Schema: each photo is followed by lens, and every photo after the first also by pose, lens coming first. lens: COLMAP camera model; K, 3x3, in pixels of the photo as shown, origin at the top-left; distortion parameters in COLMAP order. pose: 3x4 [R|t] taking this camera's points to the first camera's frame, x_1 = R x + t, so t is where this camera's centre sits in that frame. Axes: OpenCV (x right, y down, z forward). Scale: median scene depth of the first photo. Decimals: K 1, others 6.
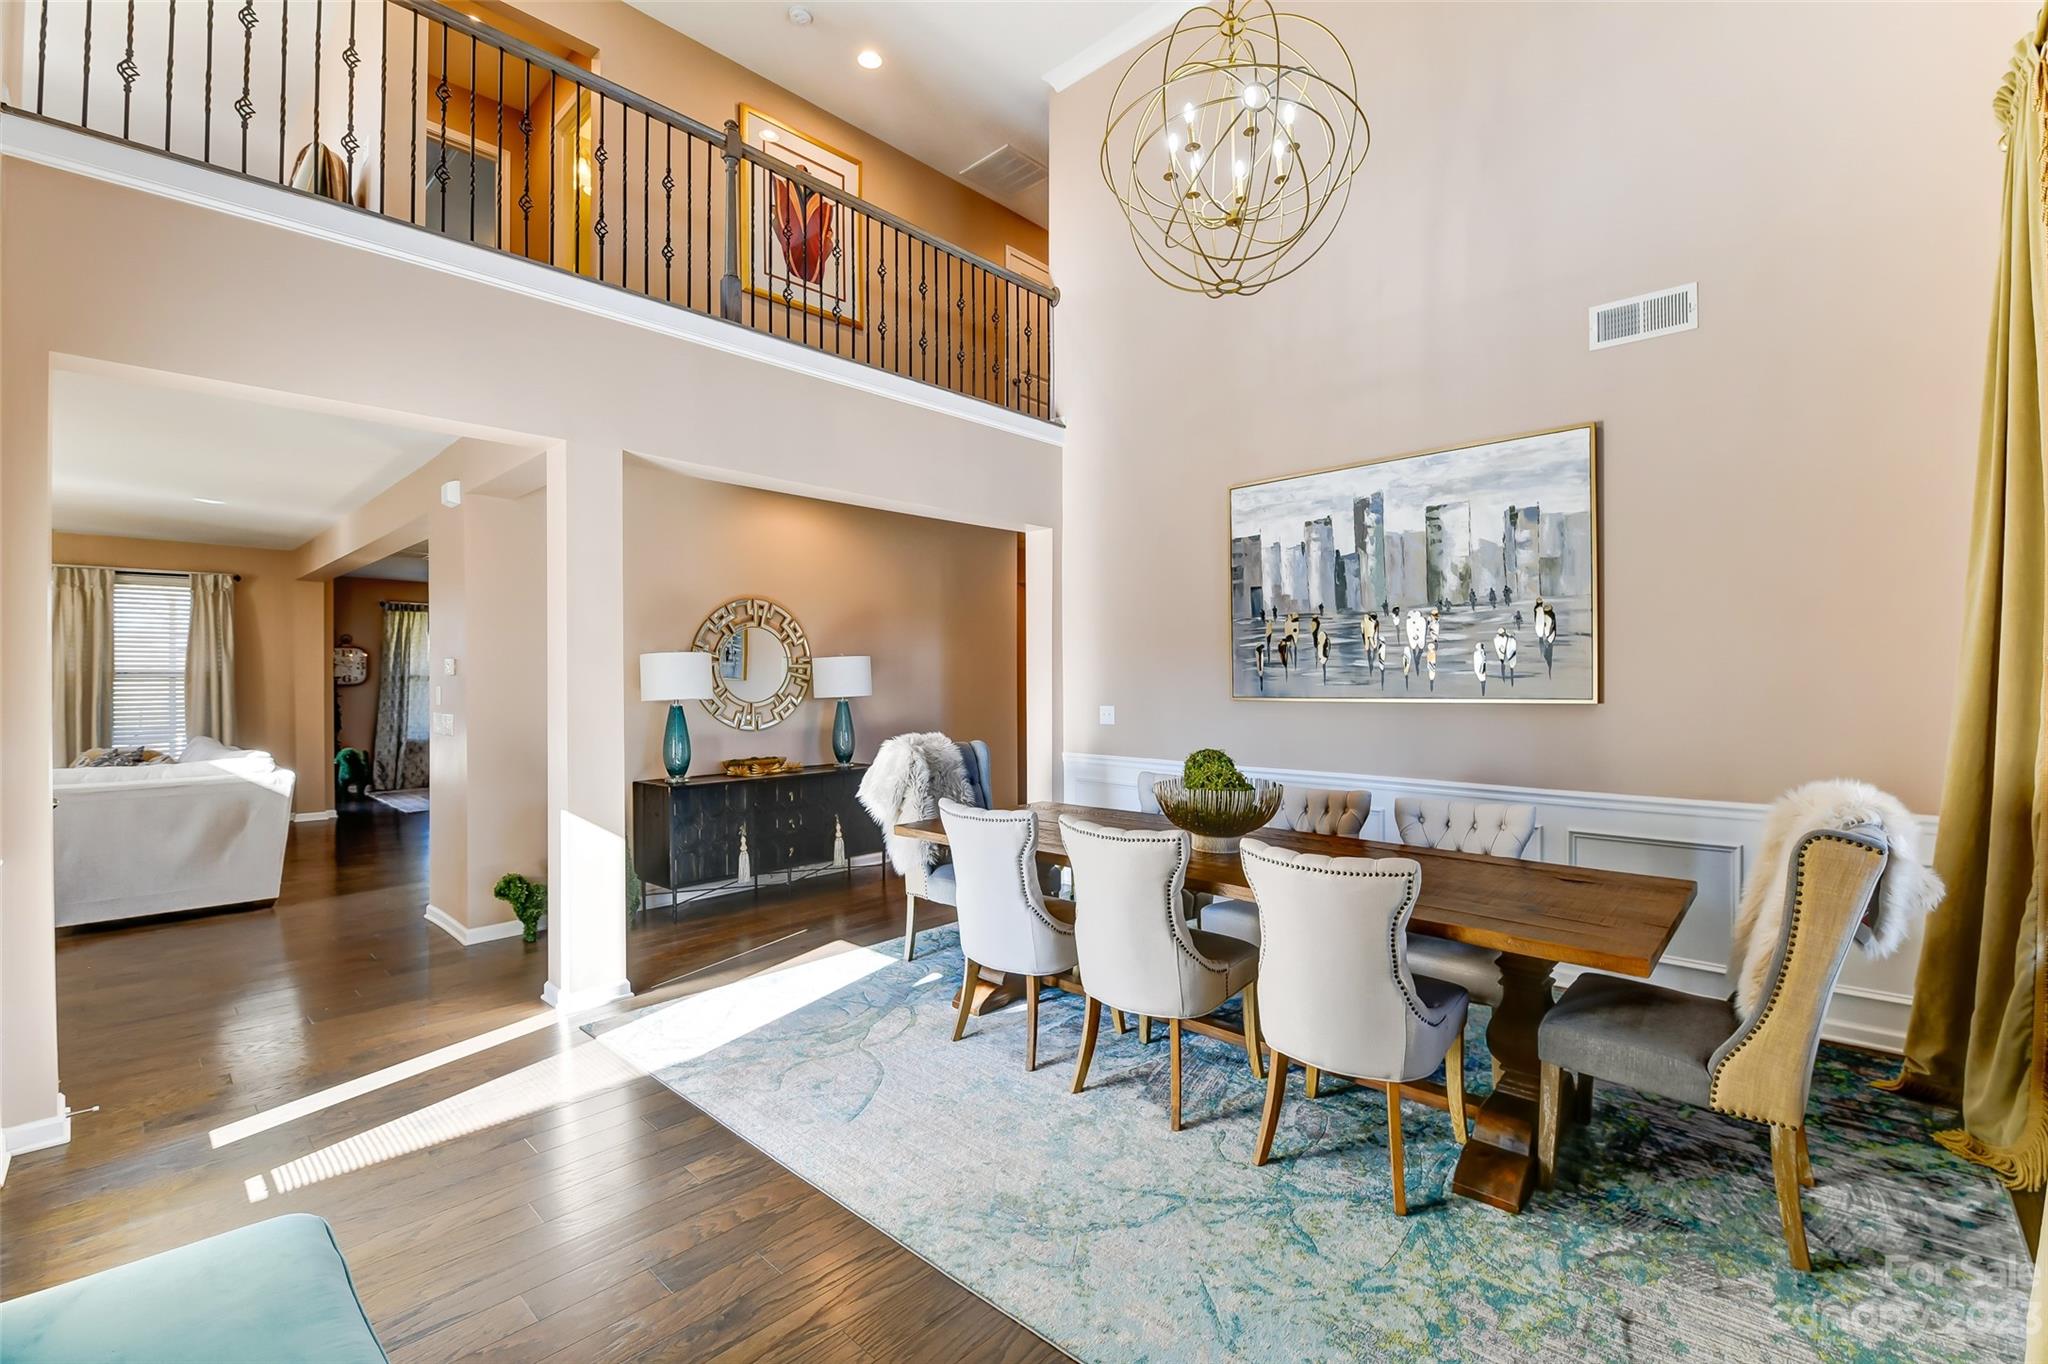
lens RADIAL K [[893.5, 0, 1029.4], [0, 893.5, 686.4], [0, 0, 1]] dist [-0.012259, -0.002262]
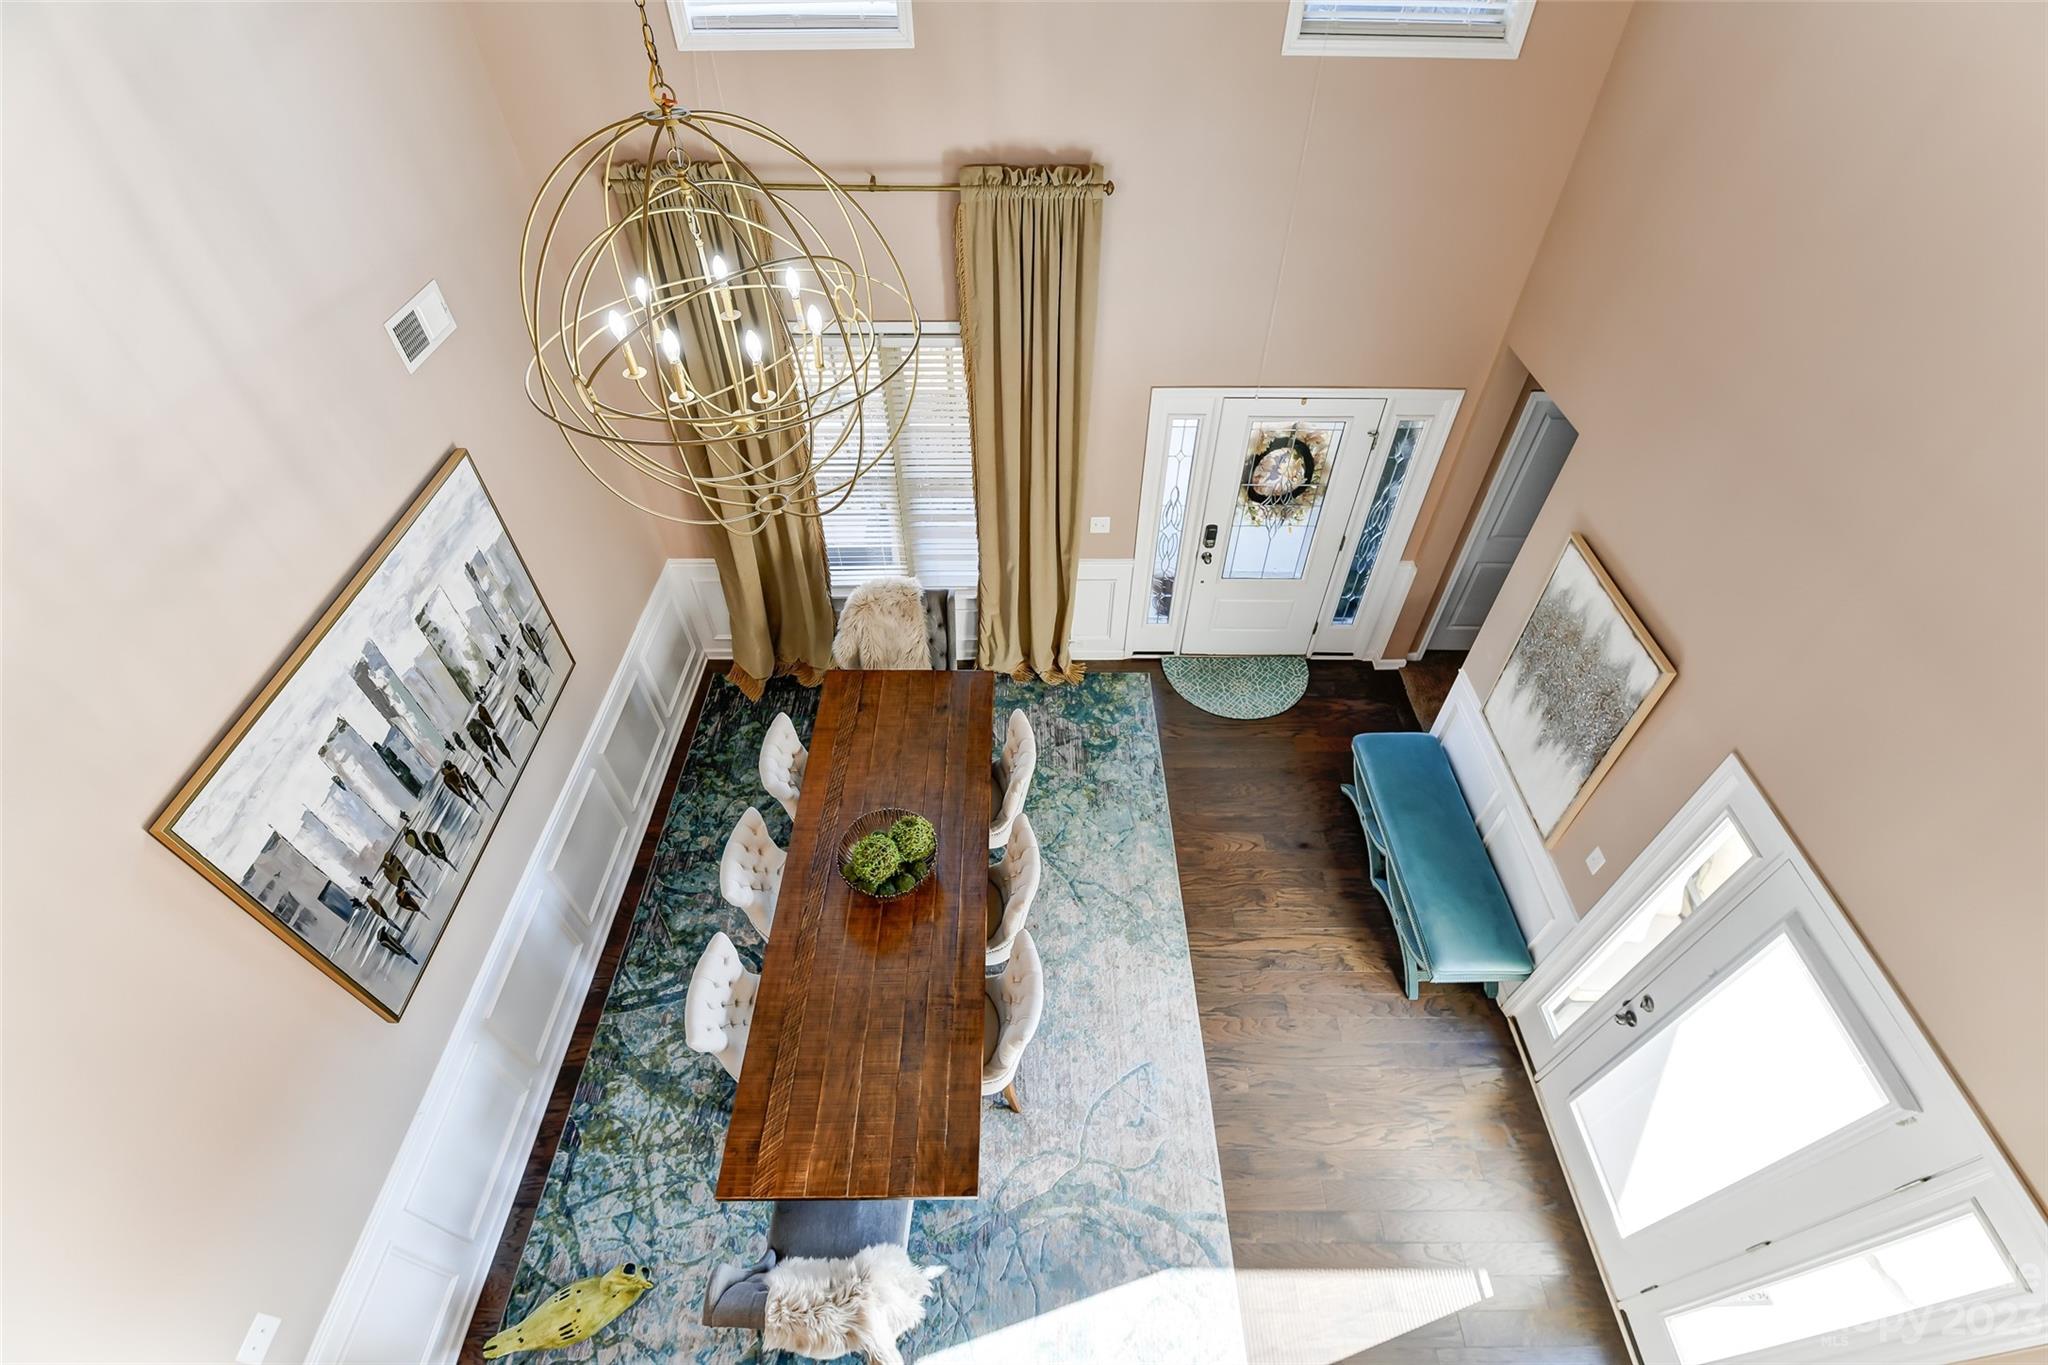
lens RADIAL K [[893.5, 0, 1026.7], [0, 893.5, 680.1], [0, 0, 1]] dist [-0.012259, -0.002262]
pose [[-0.688258, -0.523342, 0.502408, -0.296043], [-0.001020, 0.693229, 0.720717, -0.670004], [-0.725465, 0.495527, -0.477654, 0.957747]]
